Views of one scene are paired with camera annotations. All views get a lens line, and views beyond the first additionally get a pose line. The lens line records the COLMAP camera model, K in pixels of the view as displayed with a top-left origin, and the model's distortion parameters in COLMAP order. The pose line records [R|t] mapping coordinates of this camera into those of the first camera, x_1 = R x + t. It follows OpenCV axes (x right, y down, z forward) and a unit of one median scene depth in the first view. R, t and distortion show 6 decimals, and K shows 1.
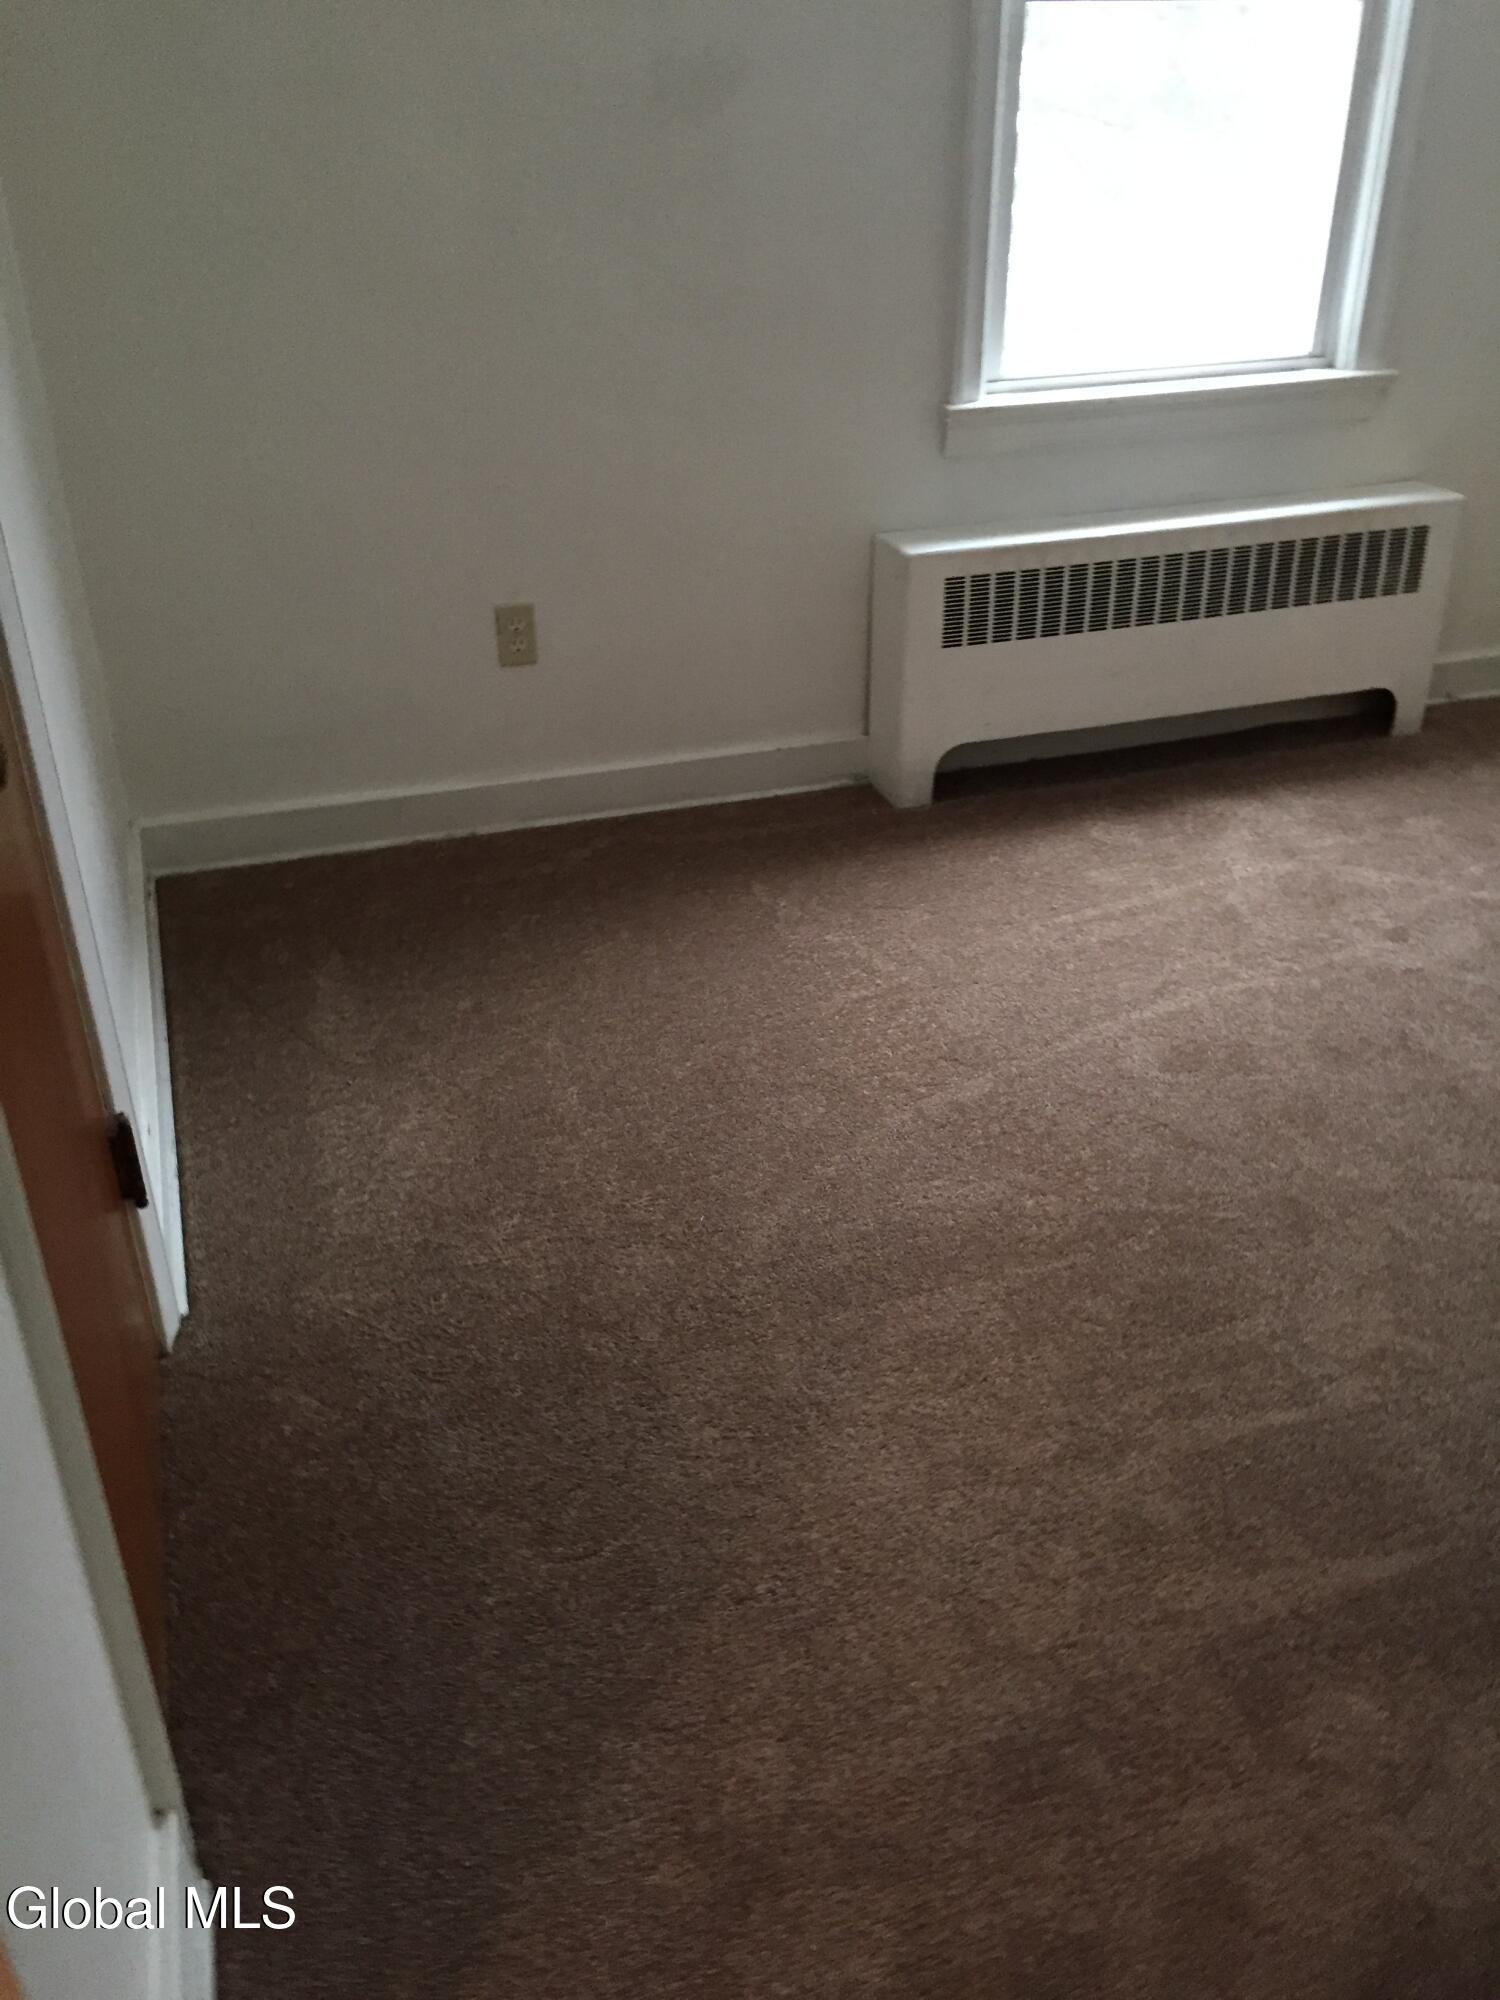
lens RADIAL K [[1708.6, 0, 750.0], [0, 1708.6, 1000.0], [0, 0, 1]] dist [0.055138, -0.012193]
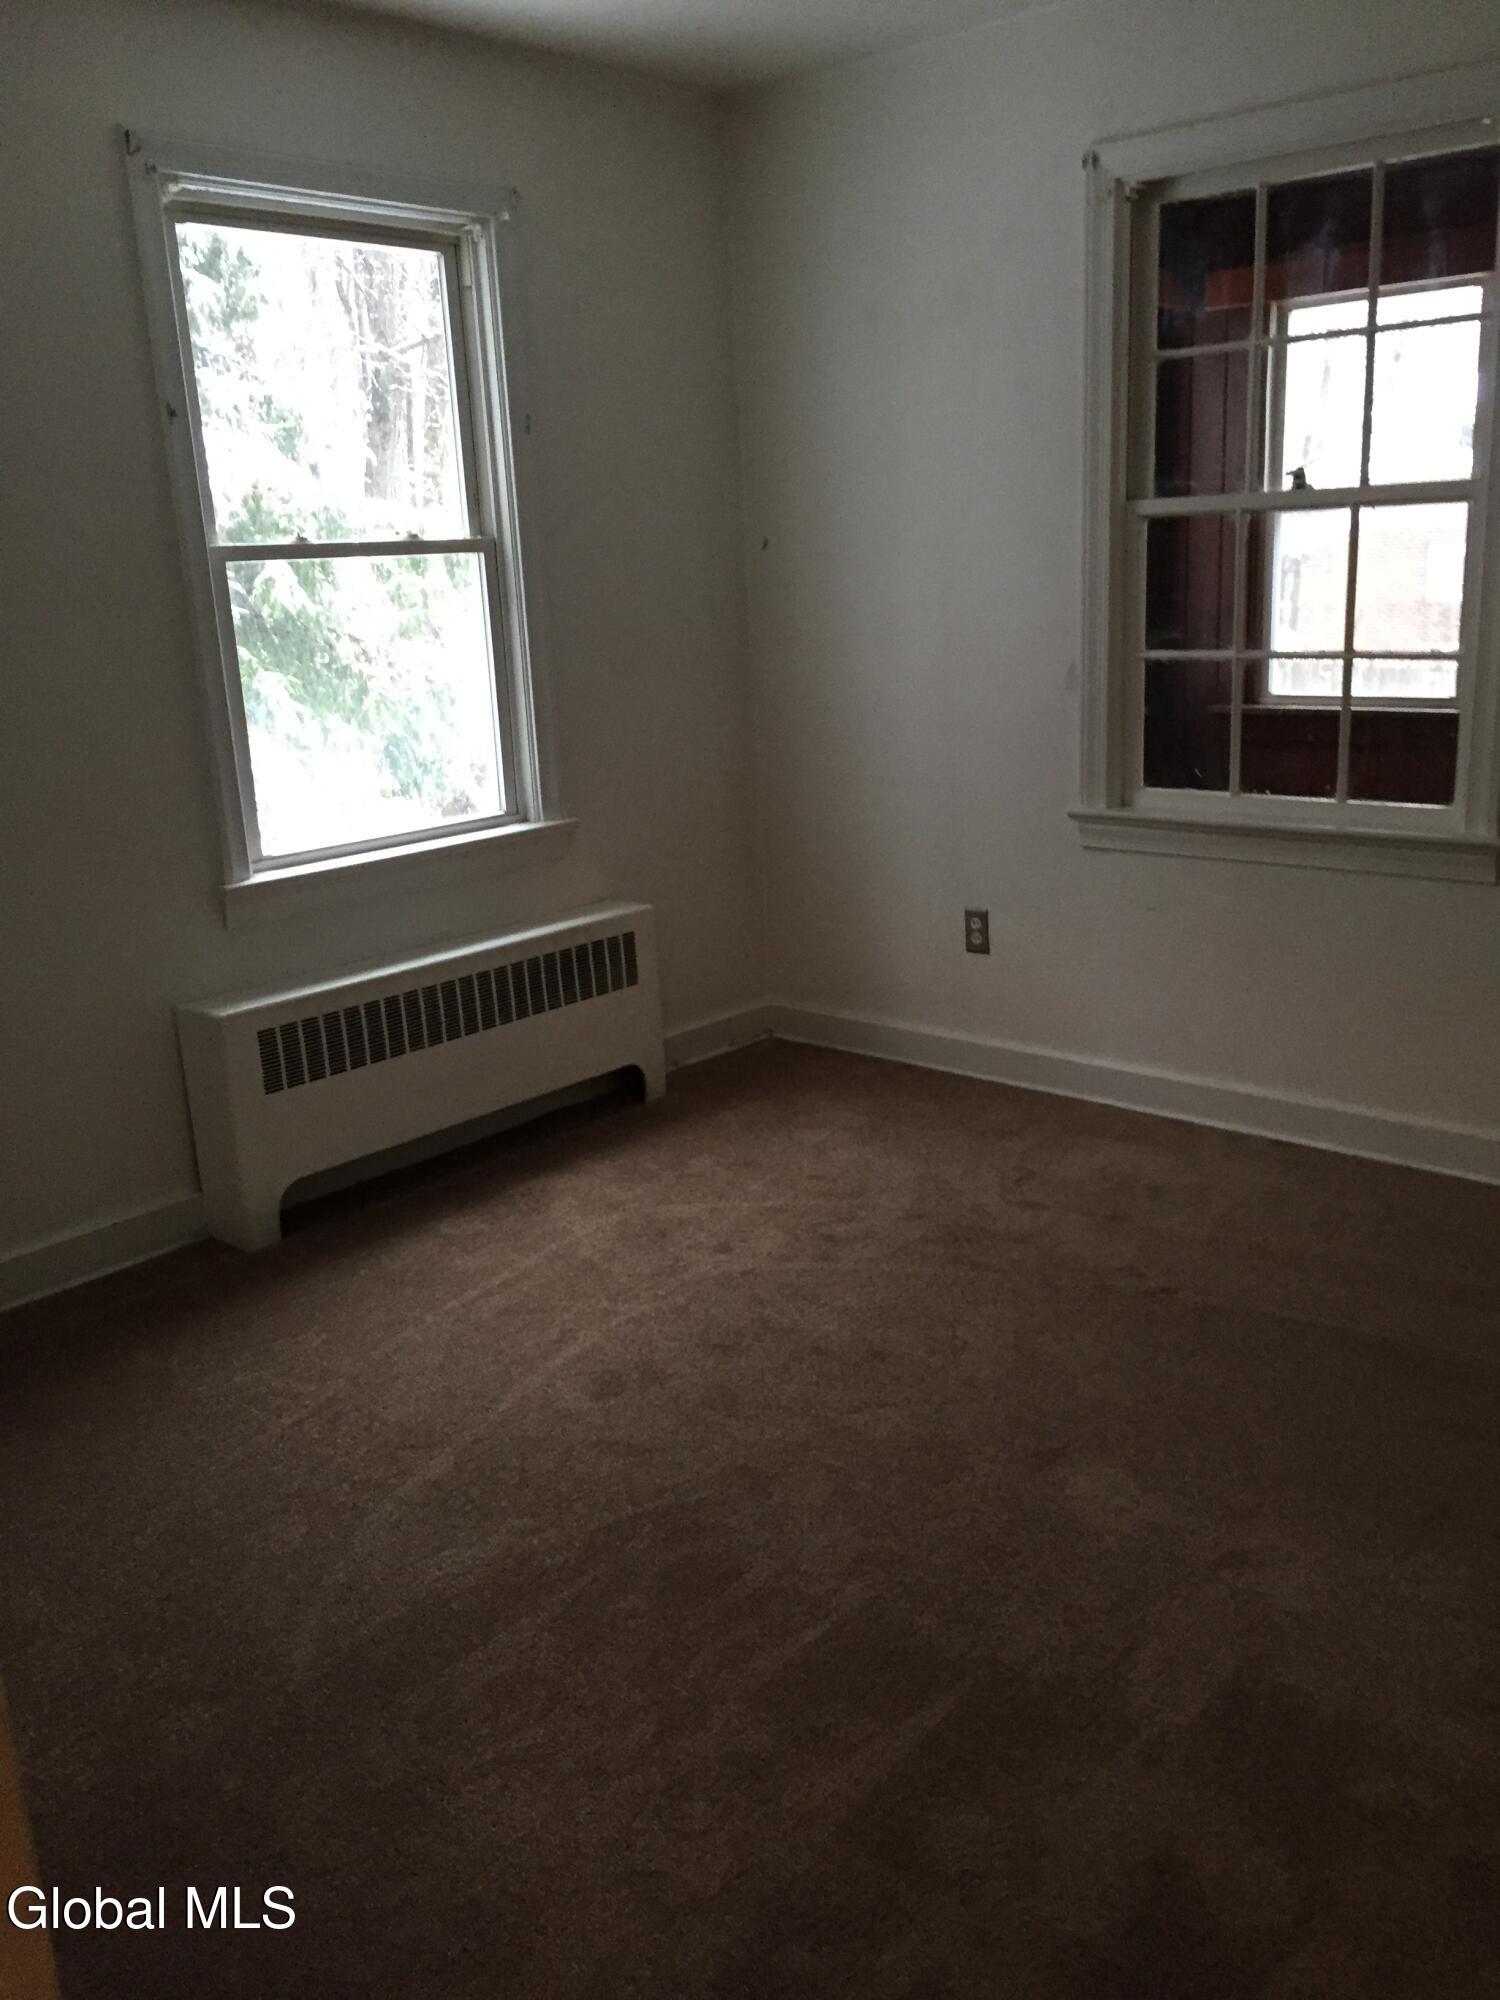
lens RADIAL K [[1708.6, 0, 750.0], [0, 1708.6, 1000.0], [0, 0, 1]] dist [0.055138, -0.012193]
pose [[0.866858, -0.157823, 0.472915, -0.134376], [0.276008, 0.941864, -0.191603, 0.030831], [-0.415183, 0.296621, 0.860023, -0.073160]]
